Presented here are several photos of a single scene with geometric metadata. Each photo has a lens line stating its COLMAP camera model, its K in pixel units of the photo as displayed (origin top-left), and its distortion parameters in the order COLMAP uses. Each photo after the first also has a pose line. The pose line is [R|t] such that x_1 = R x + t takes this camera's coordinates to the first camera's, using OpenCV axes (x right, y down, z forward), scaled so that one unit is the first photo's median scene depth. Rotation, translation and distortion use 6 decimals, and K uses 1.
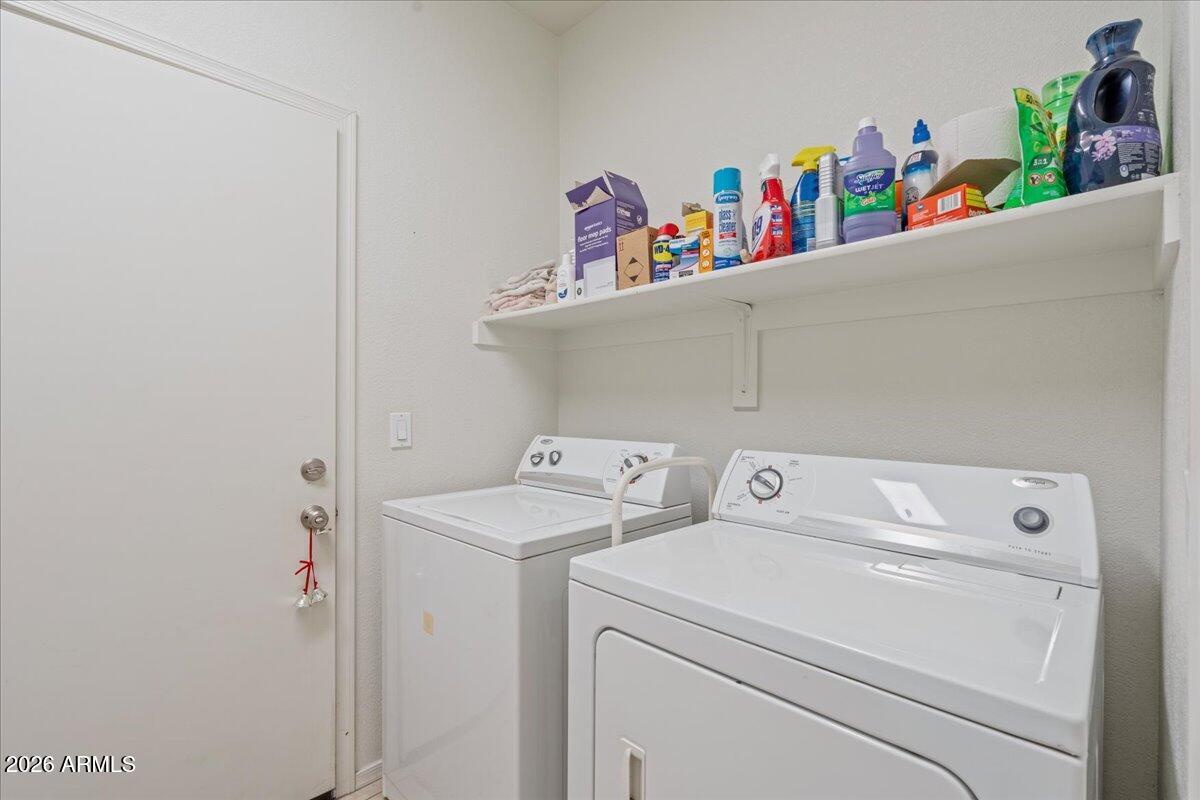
lens RADIAL K [[531.1, 0, 600.8], [0, 531.1, 400.4], [0, 0, 1]] dist [0.000231, 0.000761]
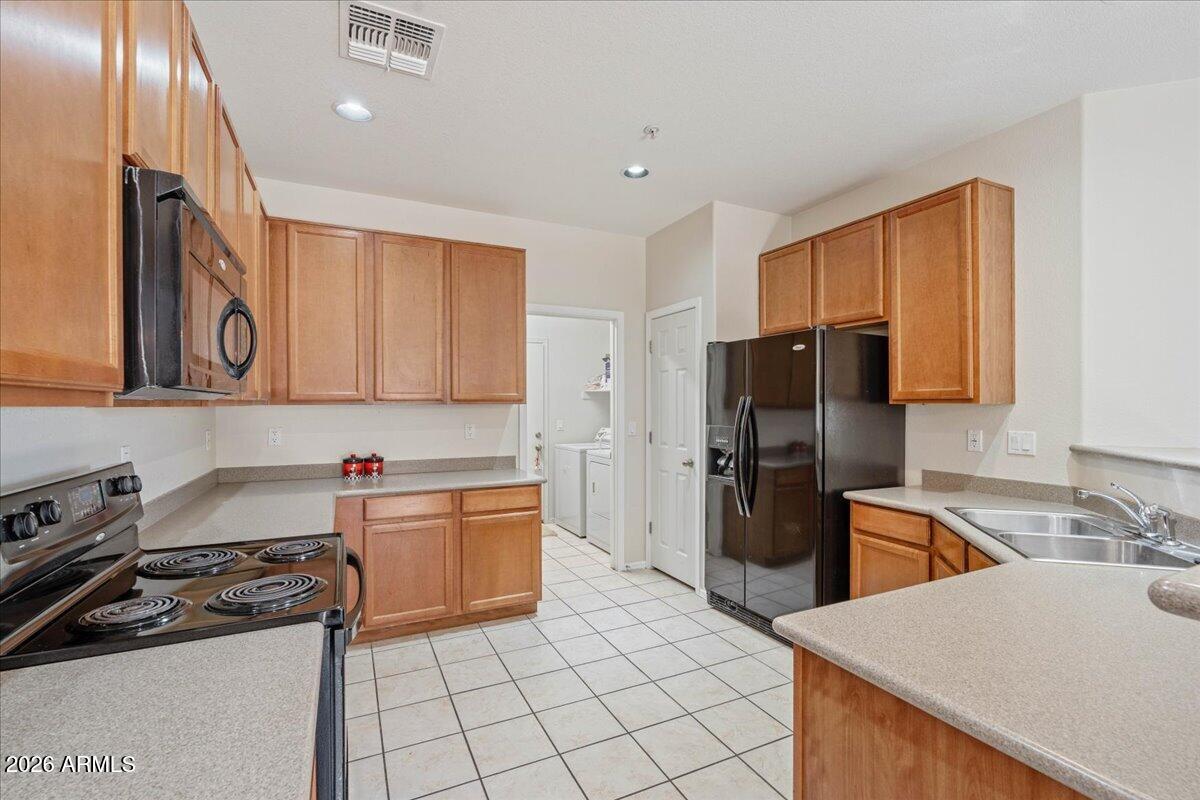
lens RADIAL K [[531.1, 0, 598.3], [0, 531.1, 403.2], [0, 0, 1]] dist [0.000231, 0.000761]
pose [[0.942360, -0.002273, -0.334594, 1.156365], [0.004485, 0.999973, 0.005838, -0.122596], [0.334571, -0.007002, 0.942344, -2.477896]]
